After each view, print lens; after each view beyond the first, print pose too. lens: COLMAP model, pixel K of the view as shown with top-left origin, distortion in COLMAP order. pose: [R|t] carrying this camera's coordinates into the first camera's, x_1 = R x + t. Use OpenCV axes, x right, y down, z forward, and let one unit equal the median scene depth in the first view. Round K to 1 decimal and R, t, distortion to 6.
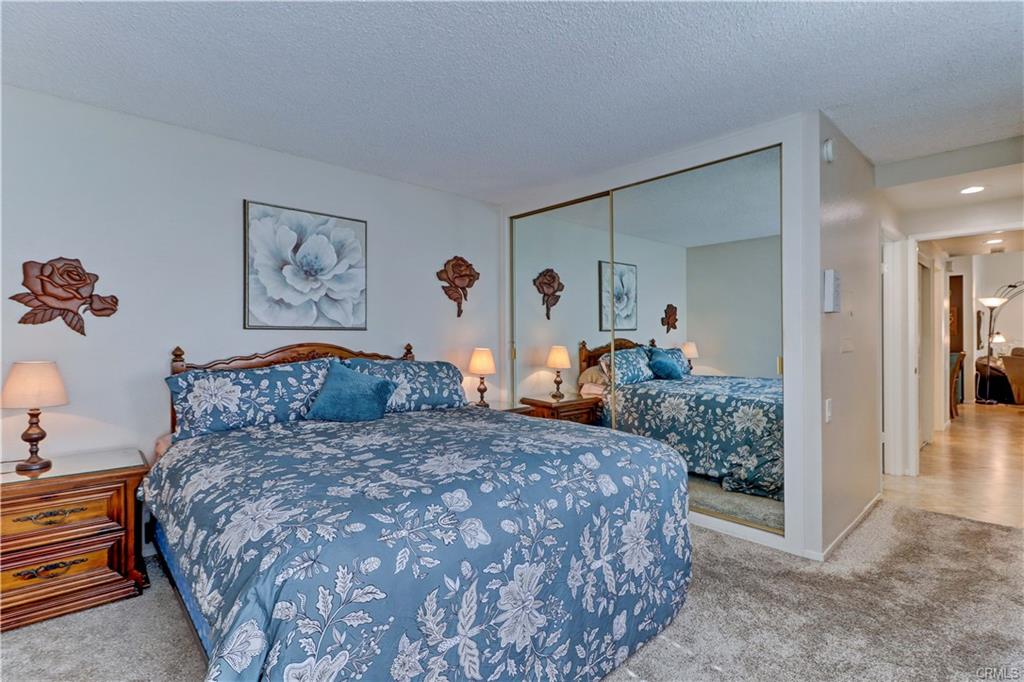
lens RADIAL K [[475.0, 0, 518.9], [0, 475.0, 338.0], [0, 0, 1]] dist [0.013936, -0.009267]
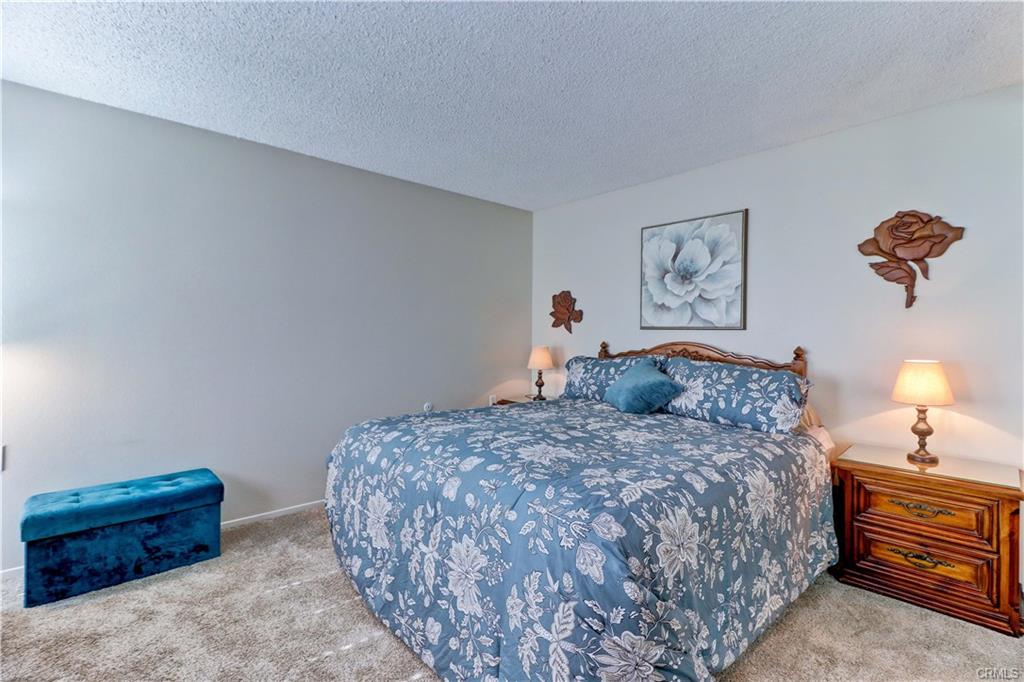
lens RADIAL K [[475.0, 0, 517.3], [0, 475.0, 332.7], [0, 0, 1]] dist [0.013936, -0.009267]
pose [[-0.016175, -0.001467, -0.999868, 0.630758], [-0.017370, 0.999848, -0.001186, -0.003108], [0.999718, 0.017349, -0.016198, 0.628794]]
